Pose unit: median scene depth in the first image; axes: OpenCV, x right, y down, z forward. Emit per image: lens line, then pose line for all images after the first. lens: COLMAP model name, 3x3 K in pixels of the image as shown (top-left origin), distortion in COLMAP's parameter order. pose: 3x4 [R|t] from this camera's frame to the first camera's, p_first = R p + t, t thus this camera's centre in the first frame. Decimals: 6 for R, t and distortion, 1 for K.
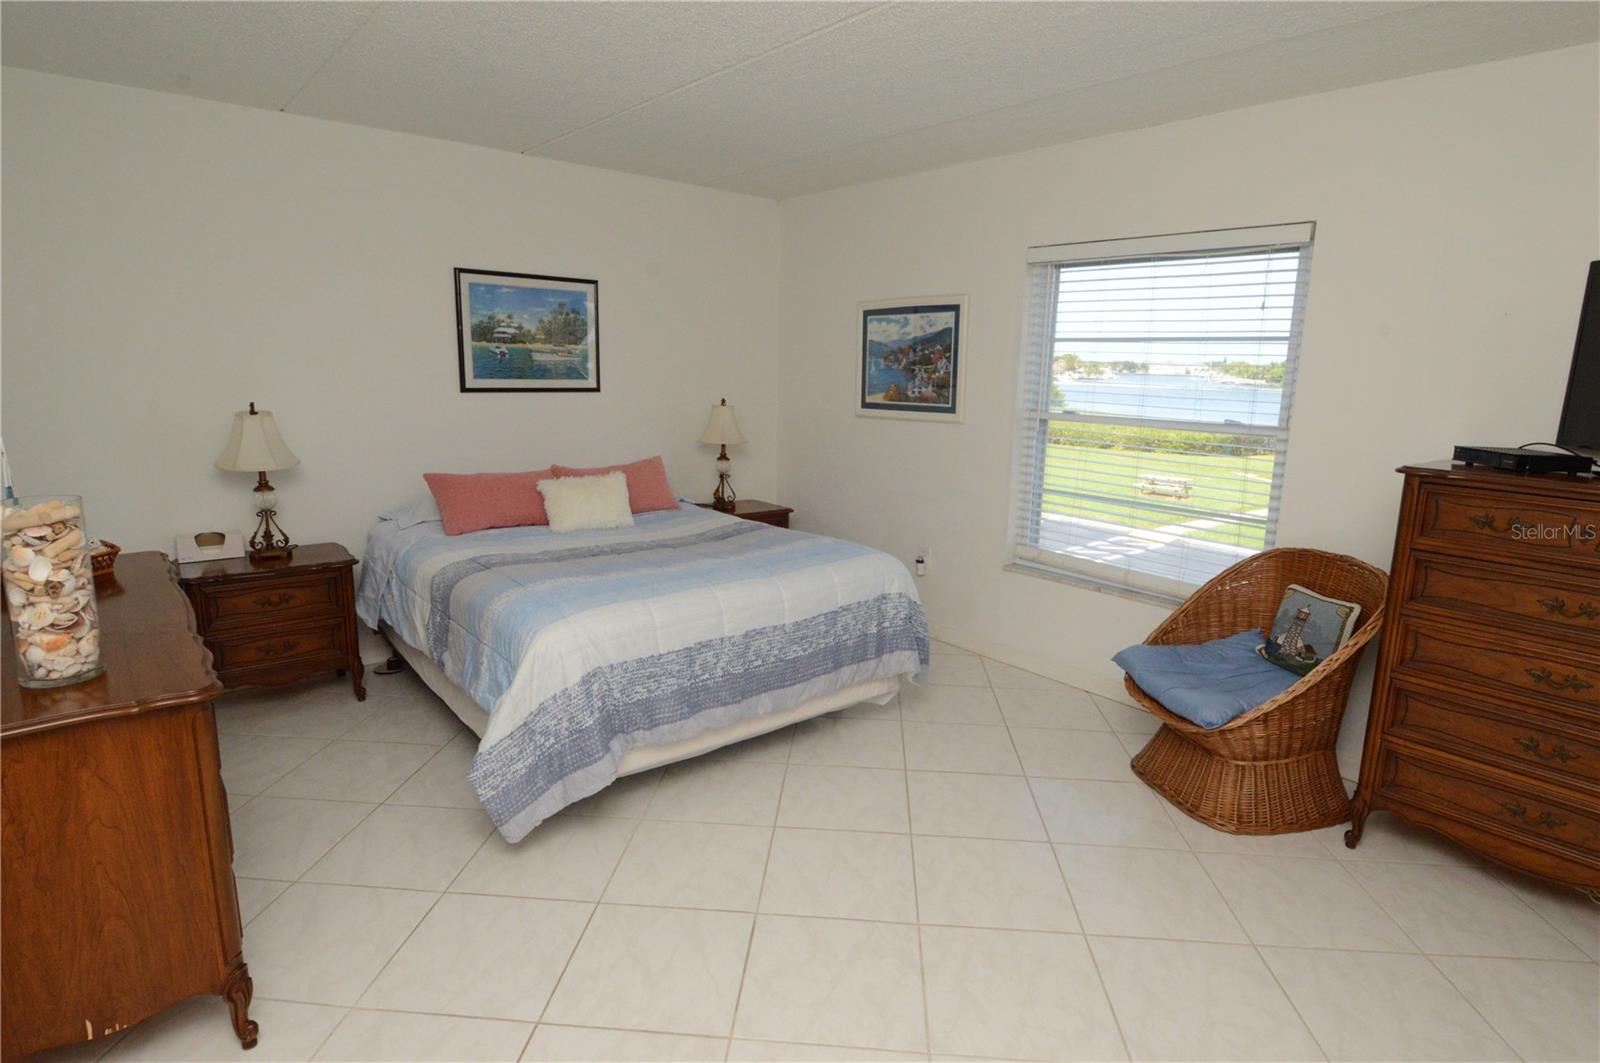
lens RADIAL K [[838.5, 0, 807.0], [0, 838.5, 522.4], [0, 0, 1]] dist [0.006203, -0.019856]
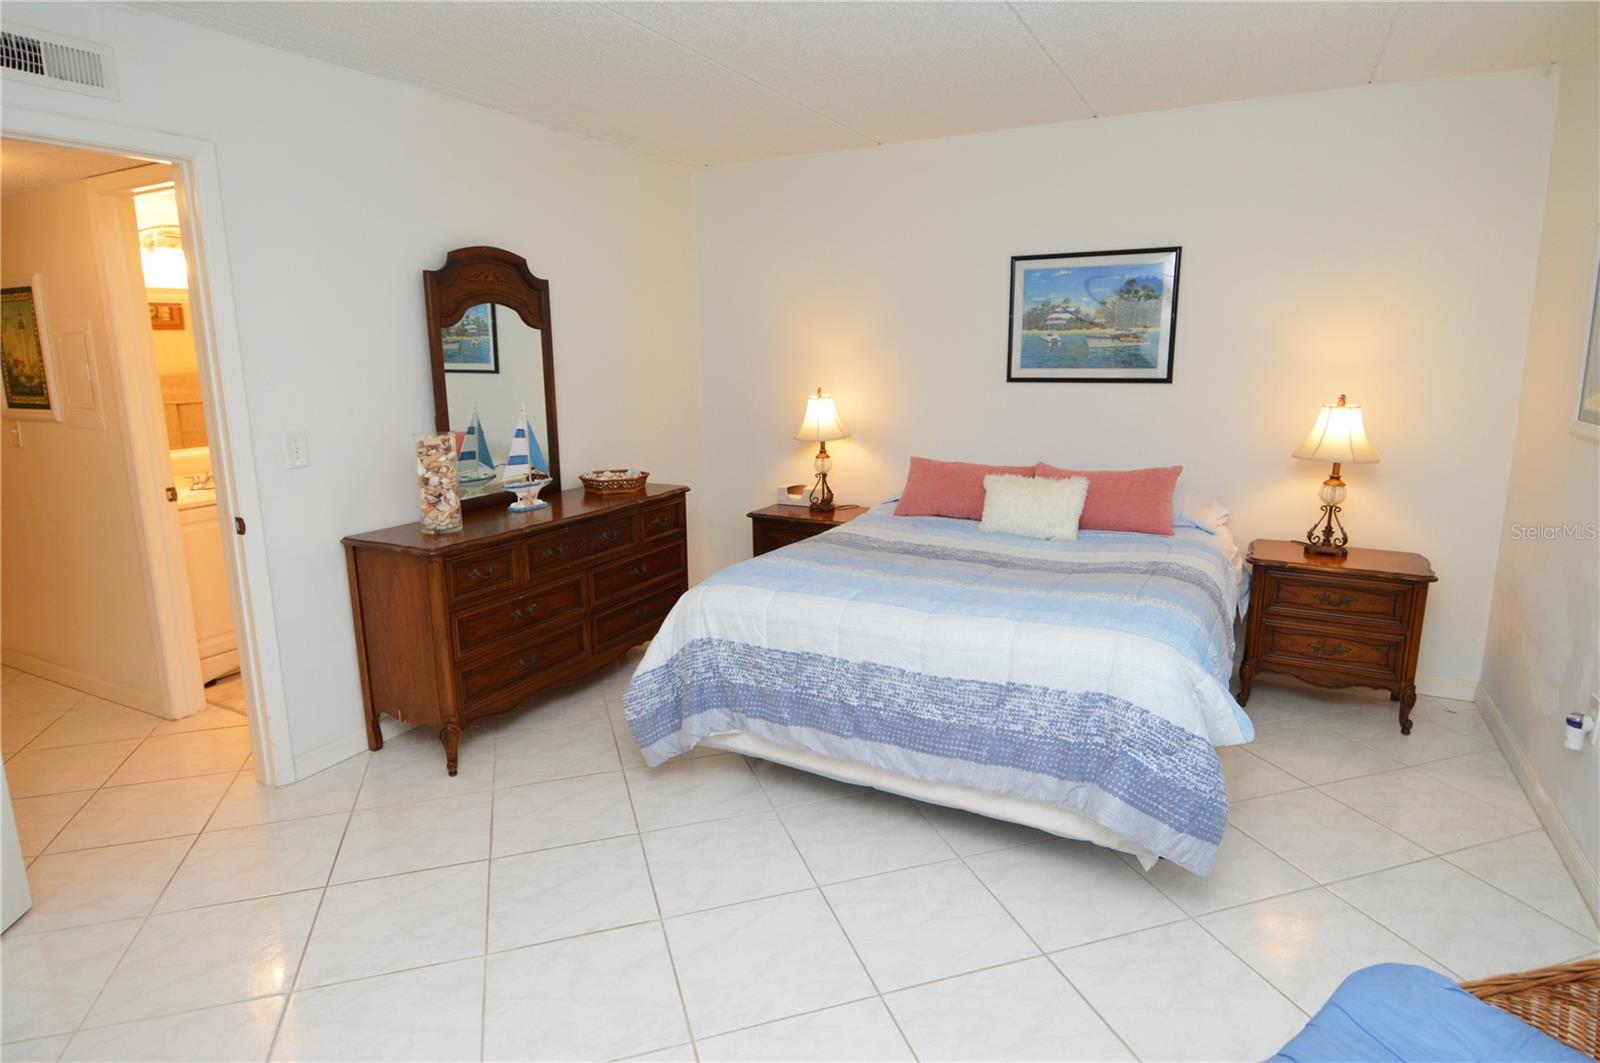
lens RADIAL K [[870.2, 0, 805.4], [0, 870.2, 519.1], [0, 0, 1]] dist [0.026474, -0.034233]
pose [[0.376173, 0.153844, -0.913688, 0.561364], [-0.152875, 0.982909, 0.102559, -0.077179], [0.913851, 0.101100, 0.393263, 0.466366]]
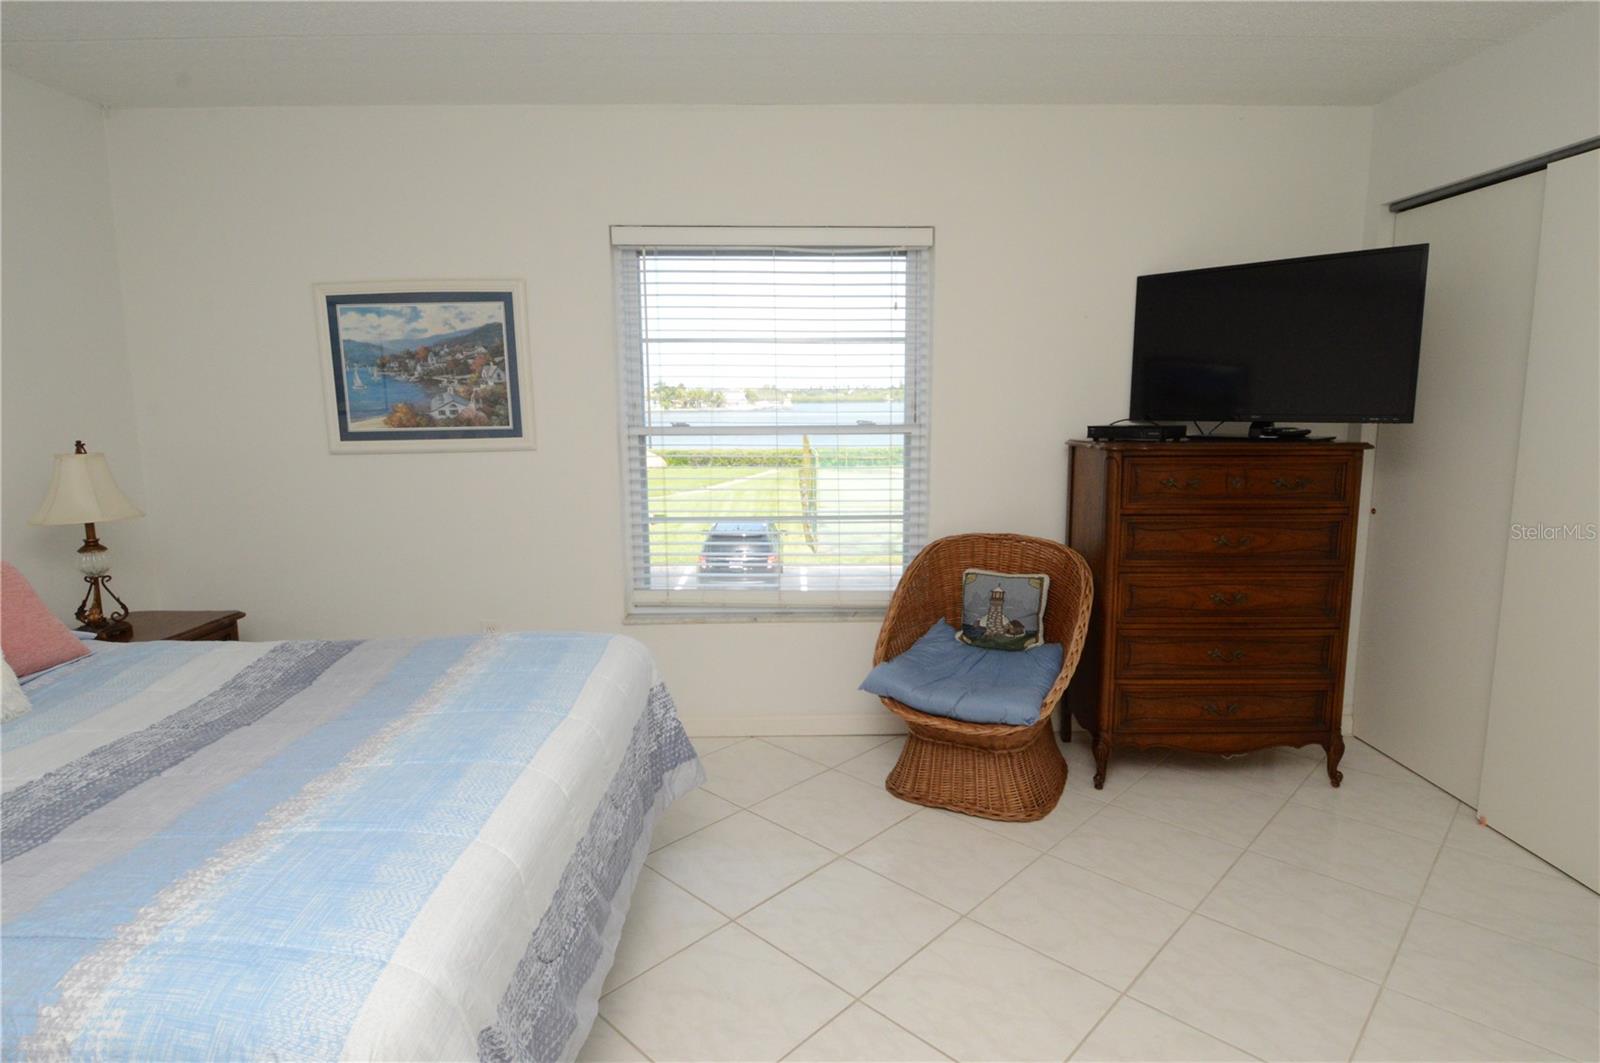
lens RADIAL K [[846.6, 0, 804.6], [0, 846.6, 521.5], [0, 0, 1]] dist [0.014799, -0.029665]
pose [[0.639310, -0.137694, 0.756520, -0.310187], [0.164687, 0.985526, 0.040204, -0.054786], [-0.751106, 0.098886, 0.652734, 0.400313]]
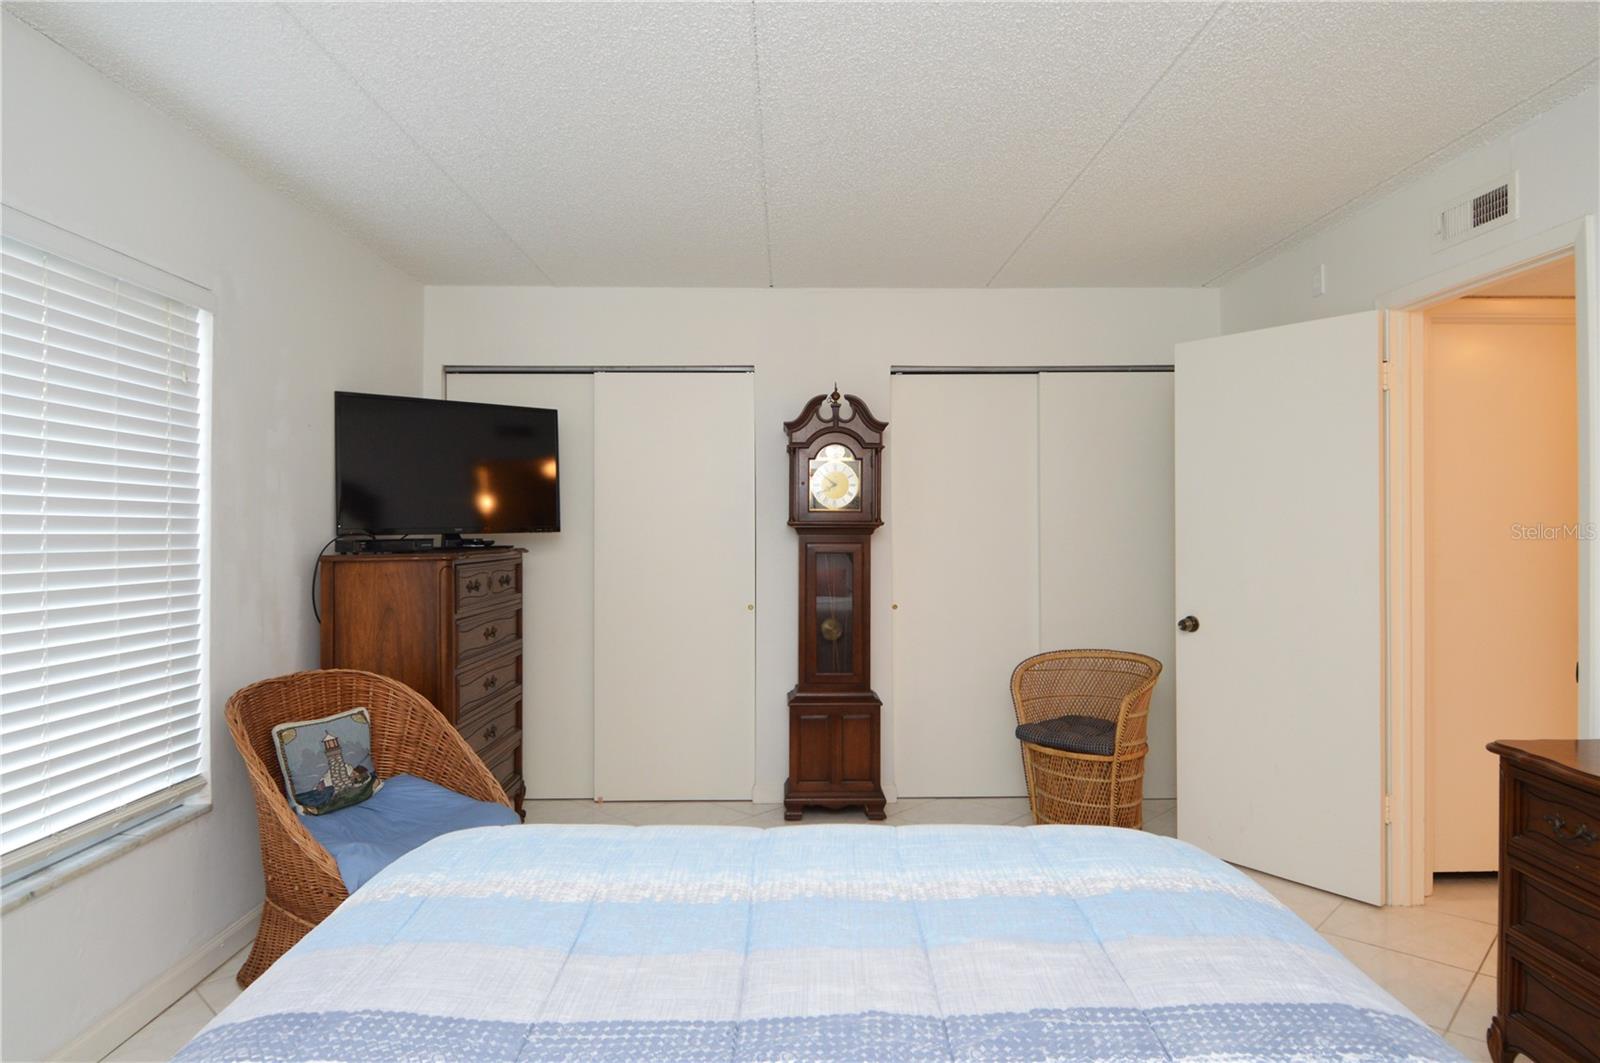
lens RADIAL K [[942.0, 0, 794.9], [0, 942.0, 515.6], [0, 0, 1]] dist [0.030282, -0.046604]
pose [[-0.764267, -0.016553, 0.644687, -0.384480], [0.104788, 0.983198, 0.149469, -0.192223], [-0.636329, 0.181790, -0.749692, 1.195418]]
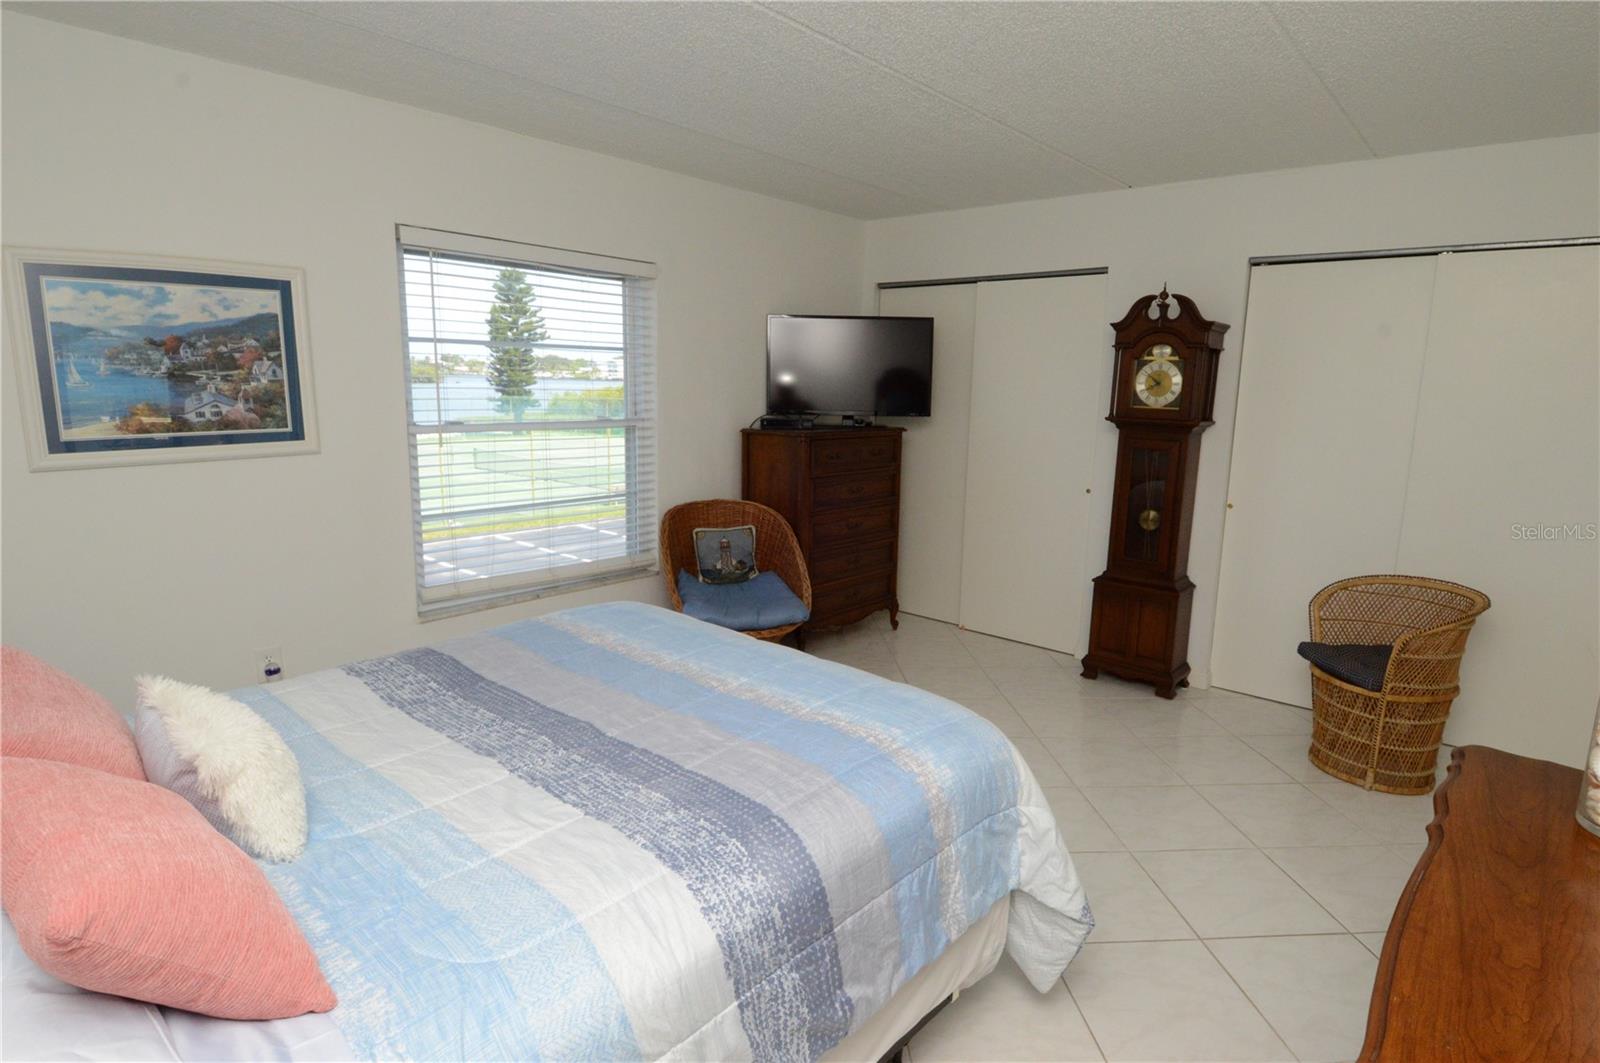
lens RADIAL K [[846.6, 0, 804.6], [0, 846.6, 521.5], [0, 0, 1]] dist [0.014799, -0.029665]
pose [[-0.140716, -0.192362, 0.971183, -0.716488], [0.161038, 0.963432, 0.214160, -0.185650], [-0.976865, 0.186534, -0.104593, 0.856253]]
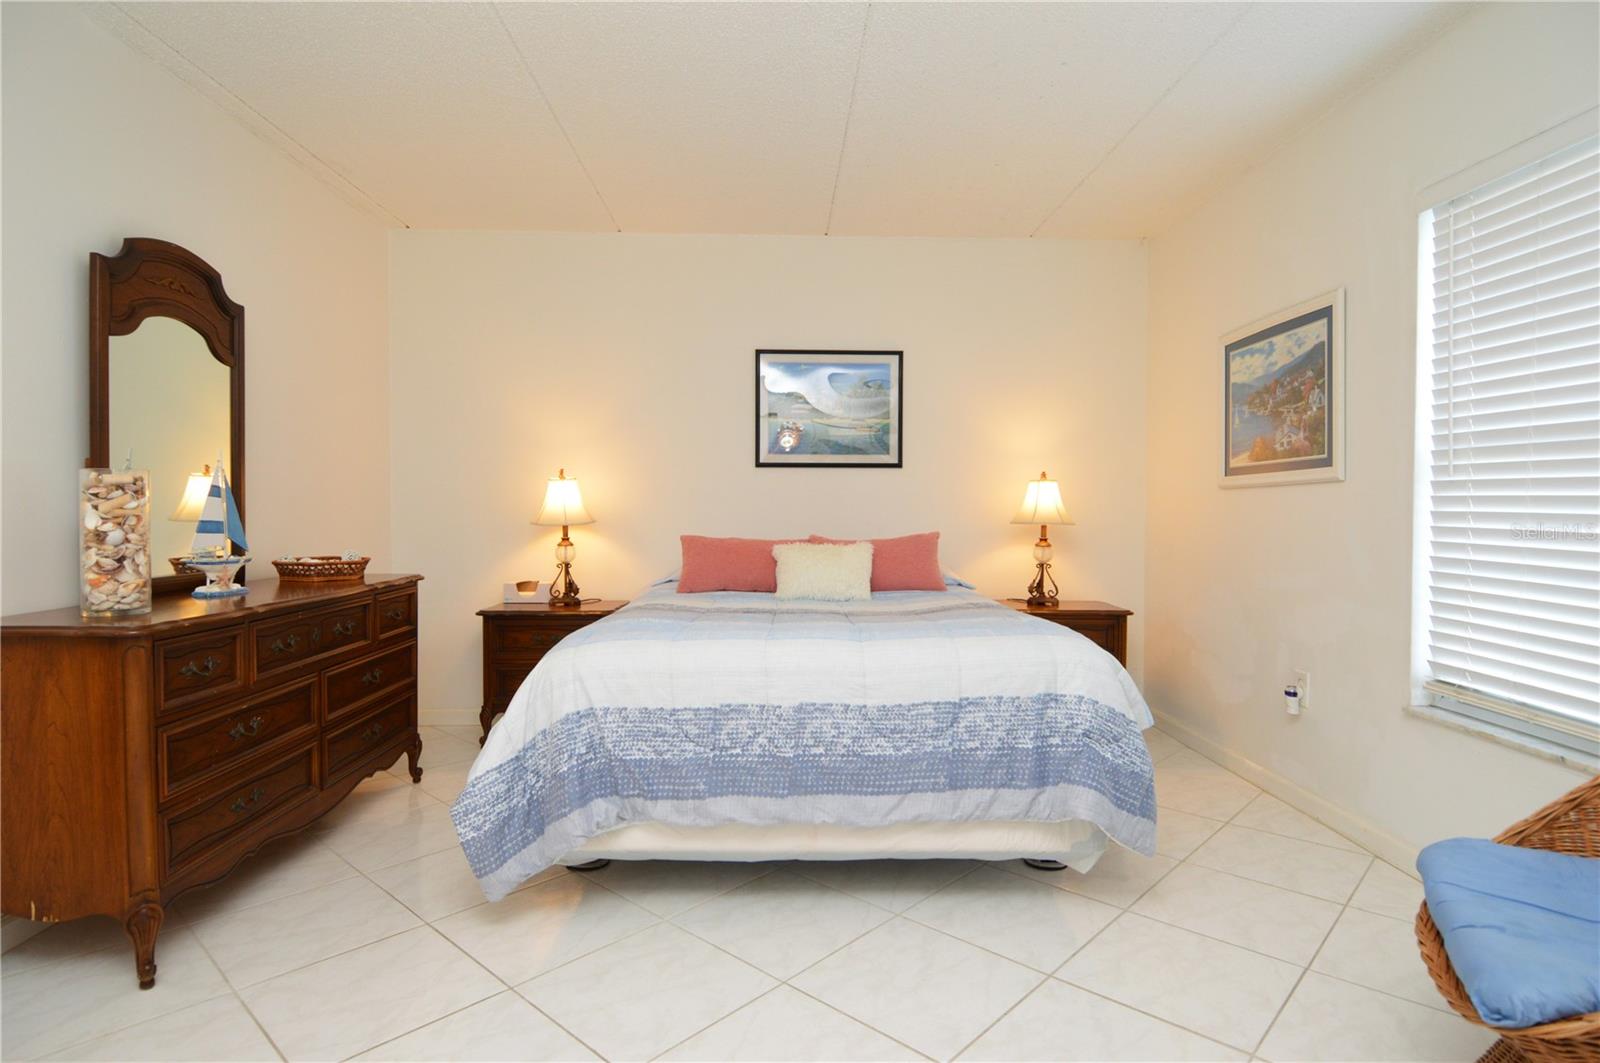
lens RADIAL K [[842.6, 0, 811.1], [0, 842.6, 525.2], [0, 0, 1]] dist [0.022367, -0.031545]
pose [[0.785114, -0.006926, -0.619313, 0.333815], [-0.099649, 0.985498, -0.137347, 0.059724], [0.611283, 0.169546, 0.773038, 0.307069]]
